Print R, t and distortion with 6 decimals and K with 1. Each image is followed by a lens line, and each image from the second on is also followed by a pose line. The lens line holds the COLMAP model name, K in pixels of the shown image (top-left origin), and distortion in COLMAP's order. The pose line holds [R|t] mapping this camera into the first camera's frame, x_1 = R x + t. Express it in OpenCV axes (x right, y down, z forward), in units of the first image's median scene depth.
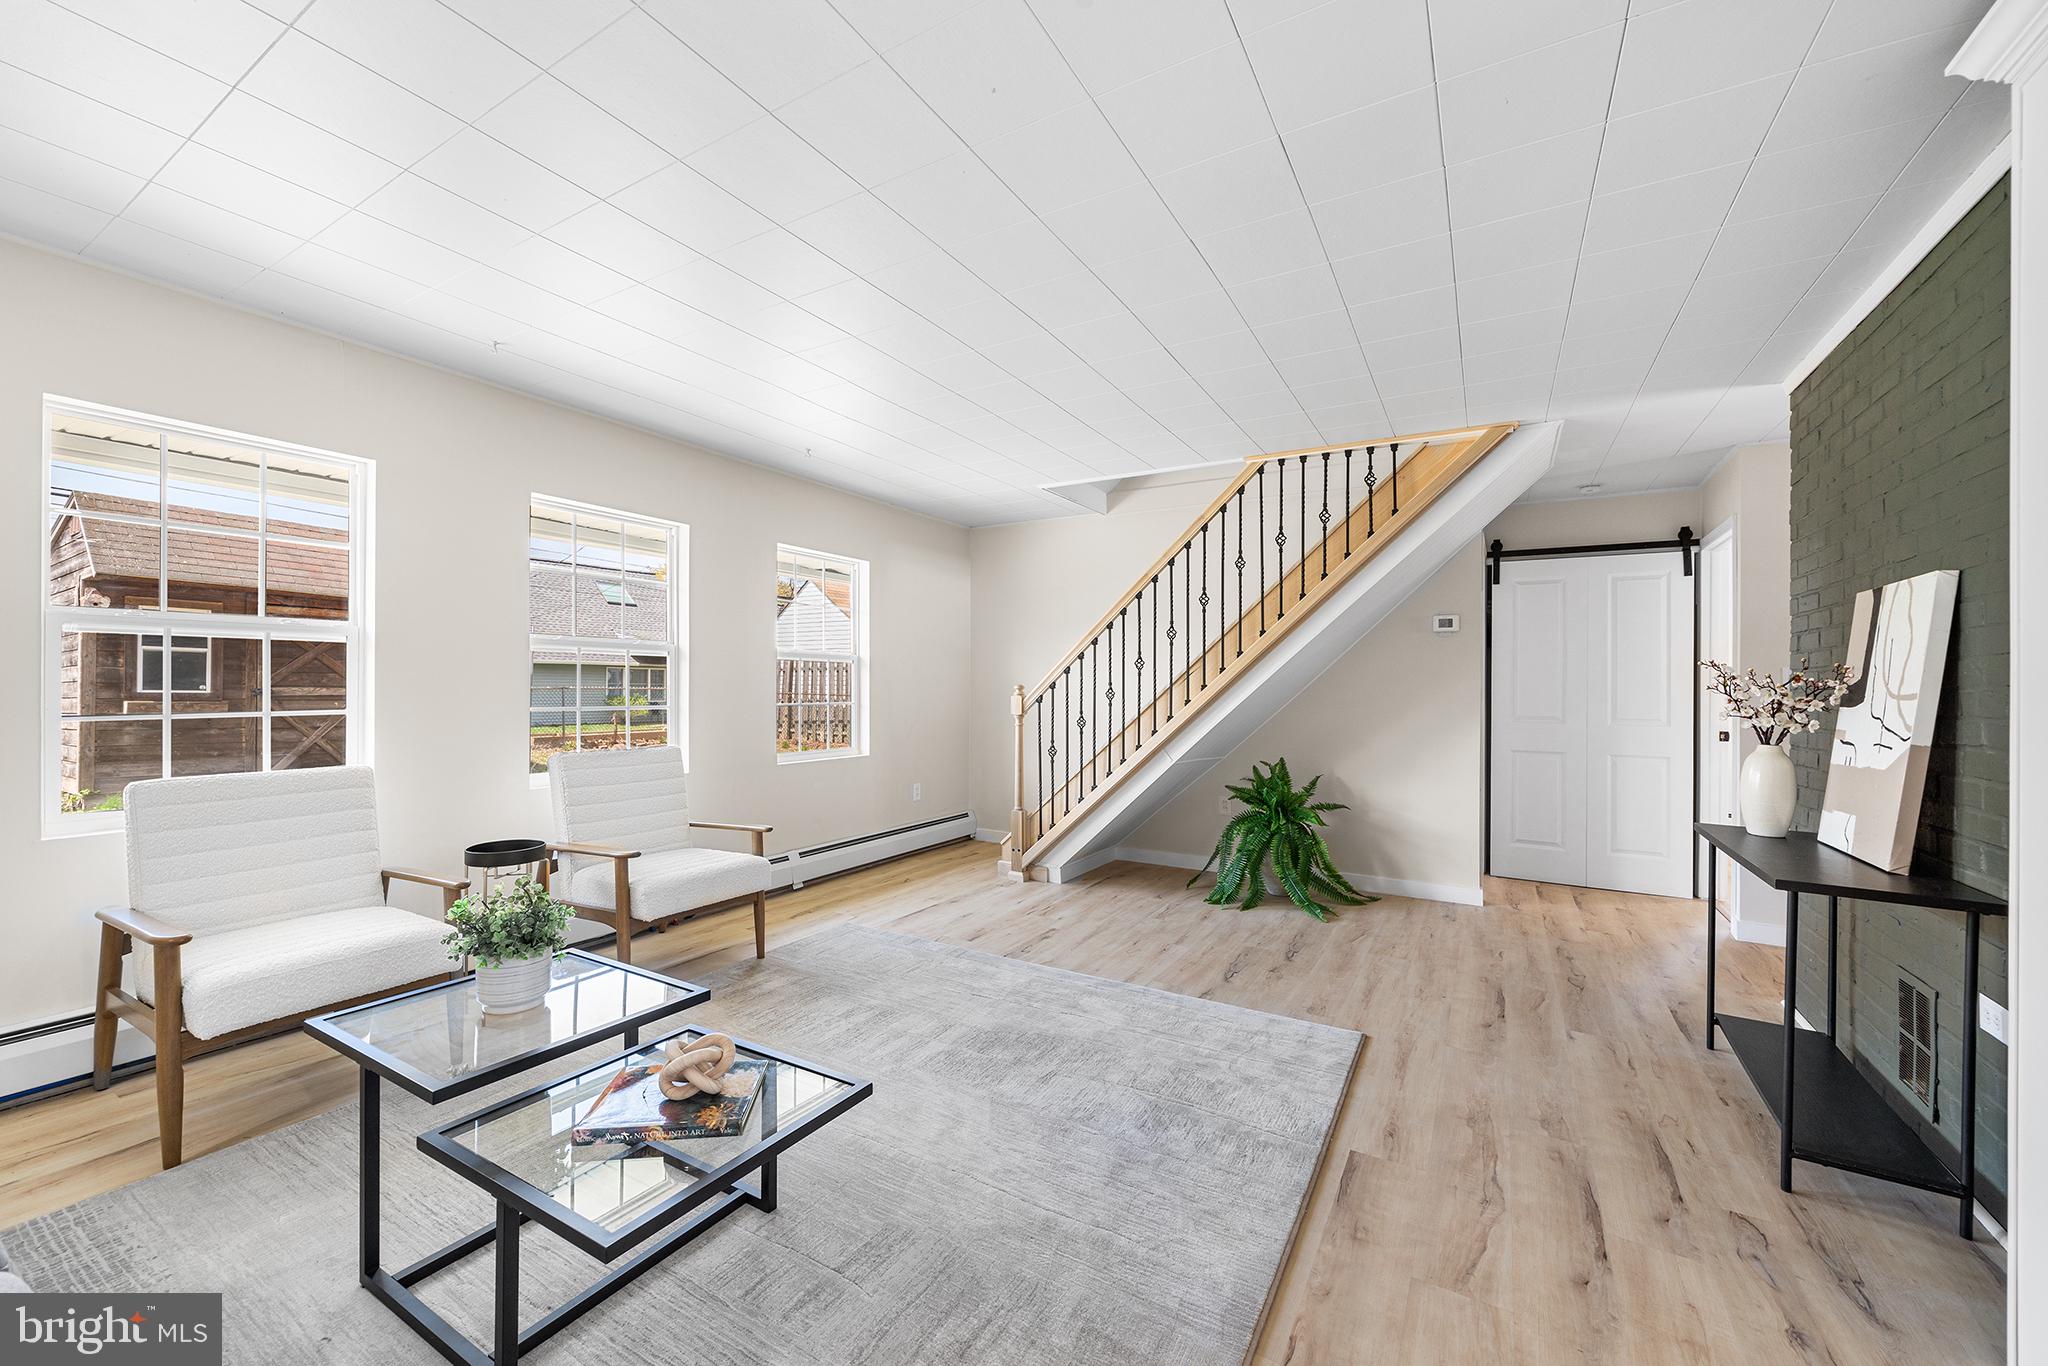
lens RADIAL K [[798.0, 0, 1018.9], [0, 798.0, 693.6], [0, 0, 1]] dist [-0.000933, -0.000095]
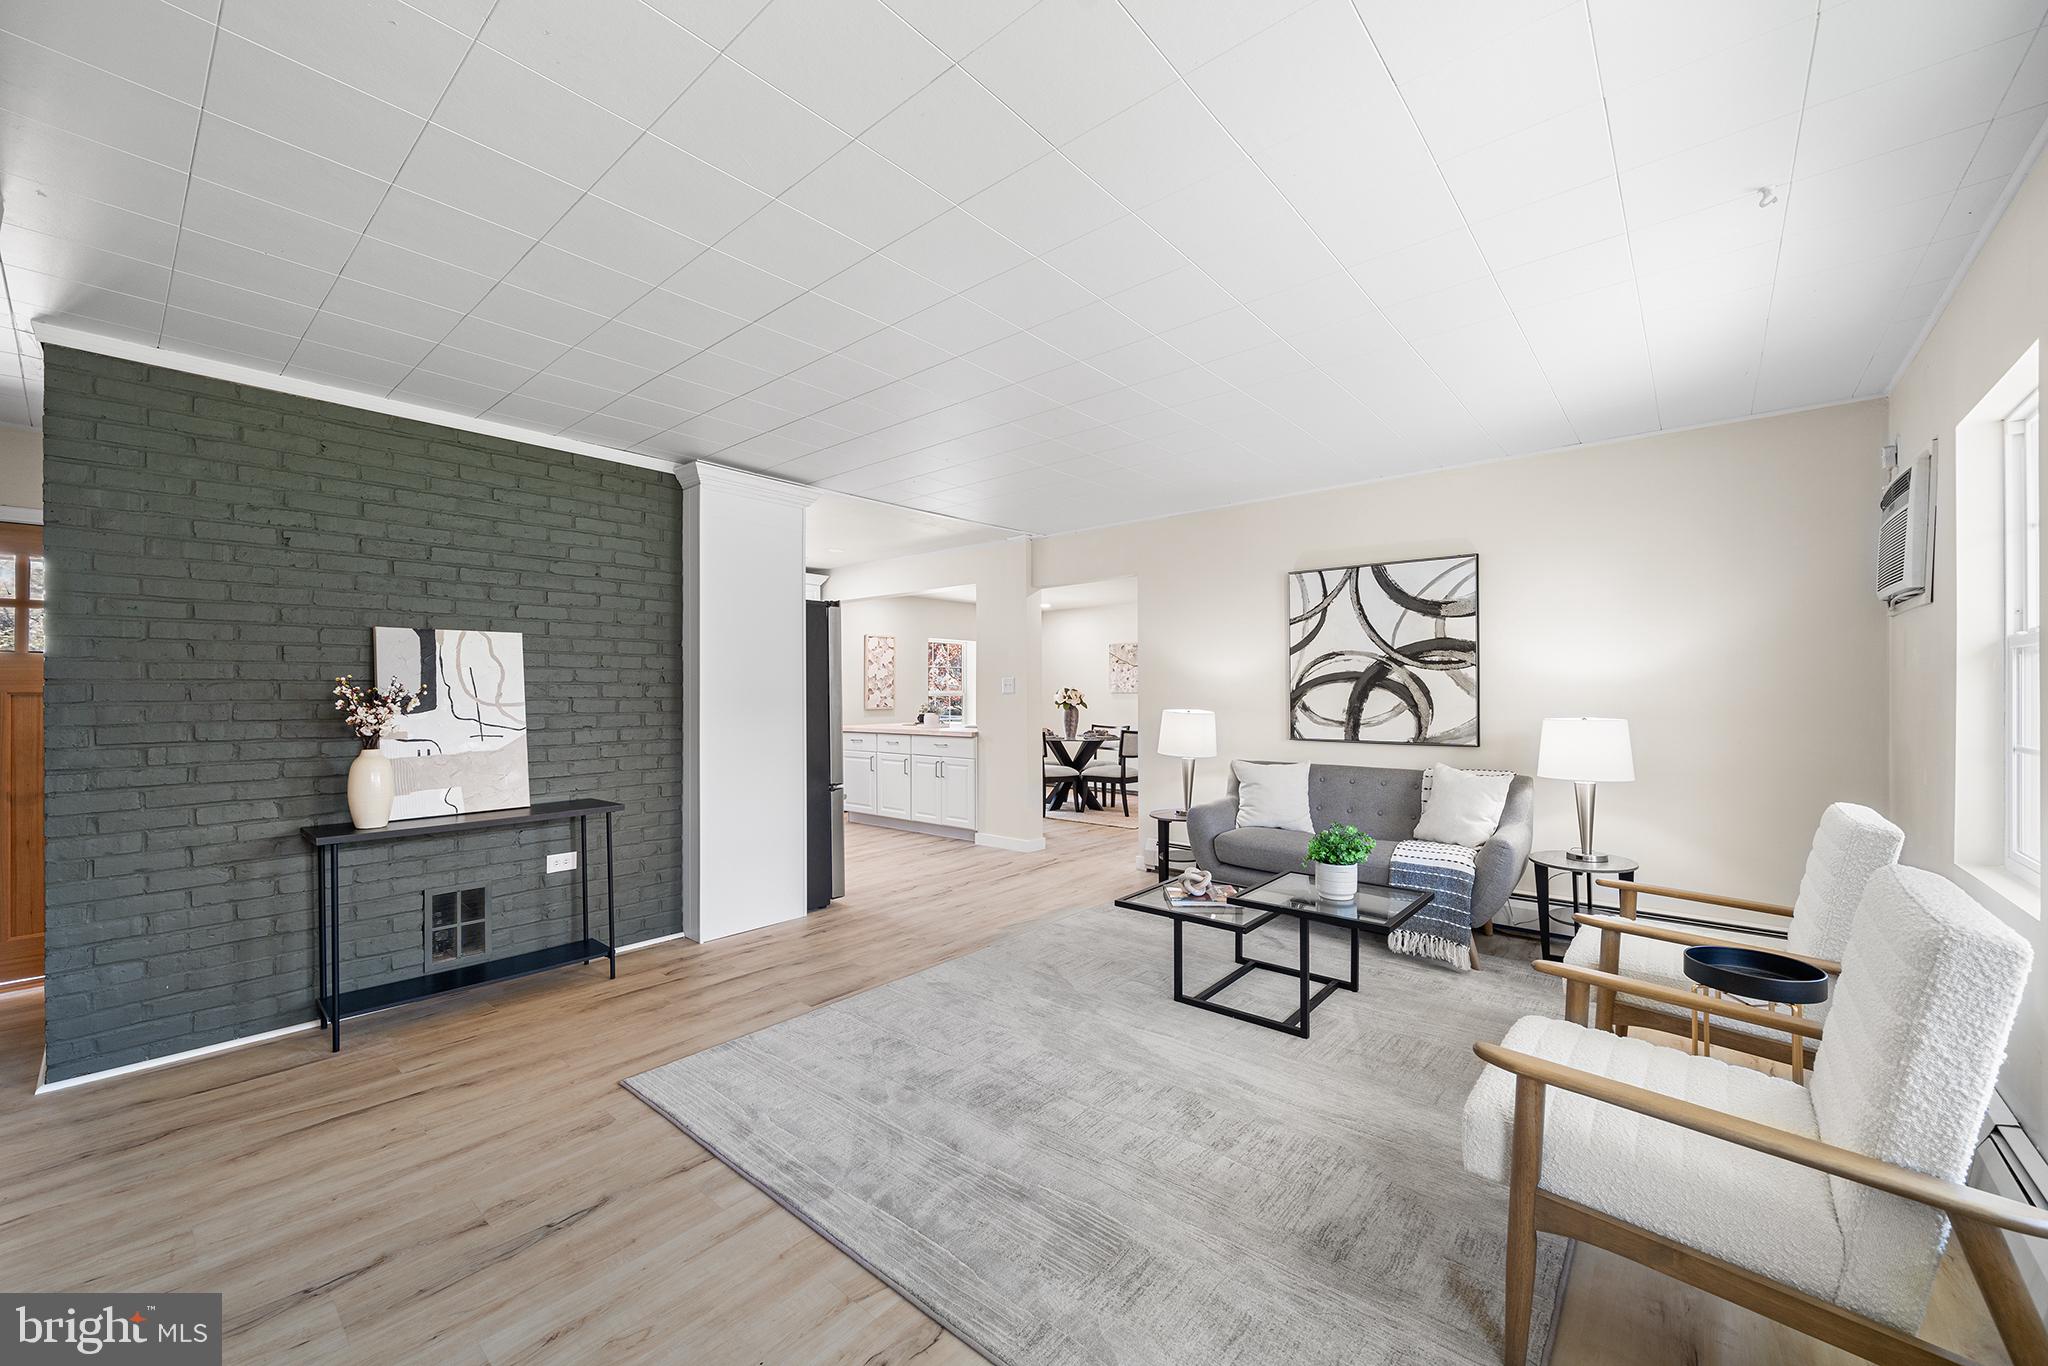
lens RADIAL K [[798.0, 0, 1018.9], [0, 798.0, 693.6], [0, 0, 1]] dist [-0.000933, -0.000095]
pose [[-0.984565, -0.008474, 0.174812, -0.118360], [-0.006226, 0.999891, 0.013406, -0.023879], [-0.174907, 0.012111, -0.984511, 1.235721]]
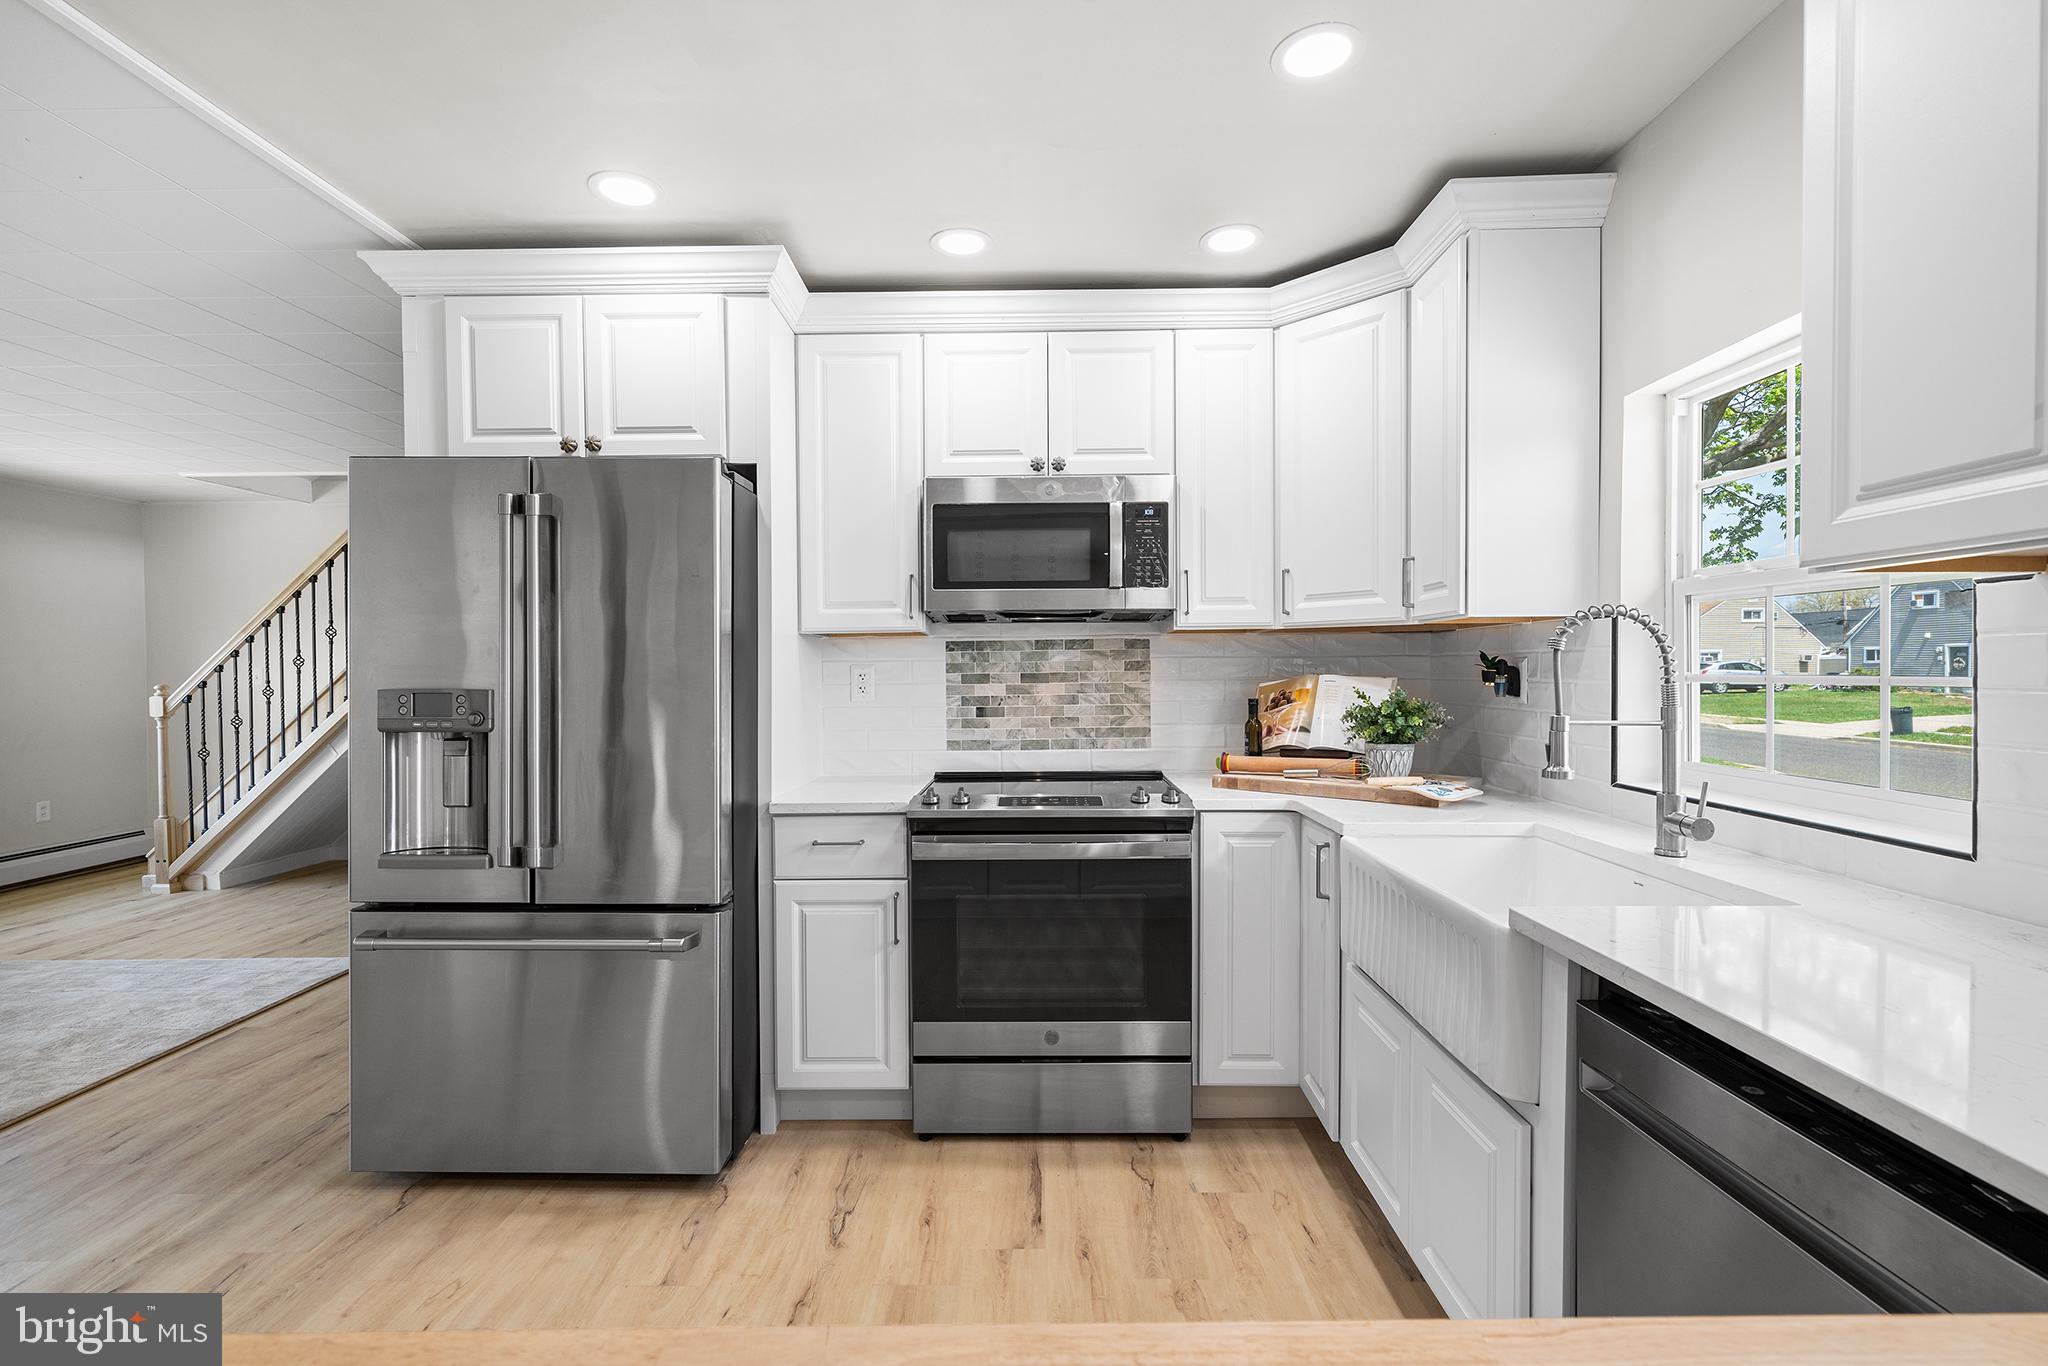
lens RADIAL K [[900.5, 0, 1019.8], [0, 900.5, 685.3], [0, 0, 1]] dist [-0.000985, 0.000055]
pose [[0.862474, -0.028327, 0.505308, 0.408584], [0.023227, 0.999596, 0.016392, -0.005060], [-0.505568, -0.002401, 0.862783, -0.513637]]
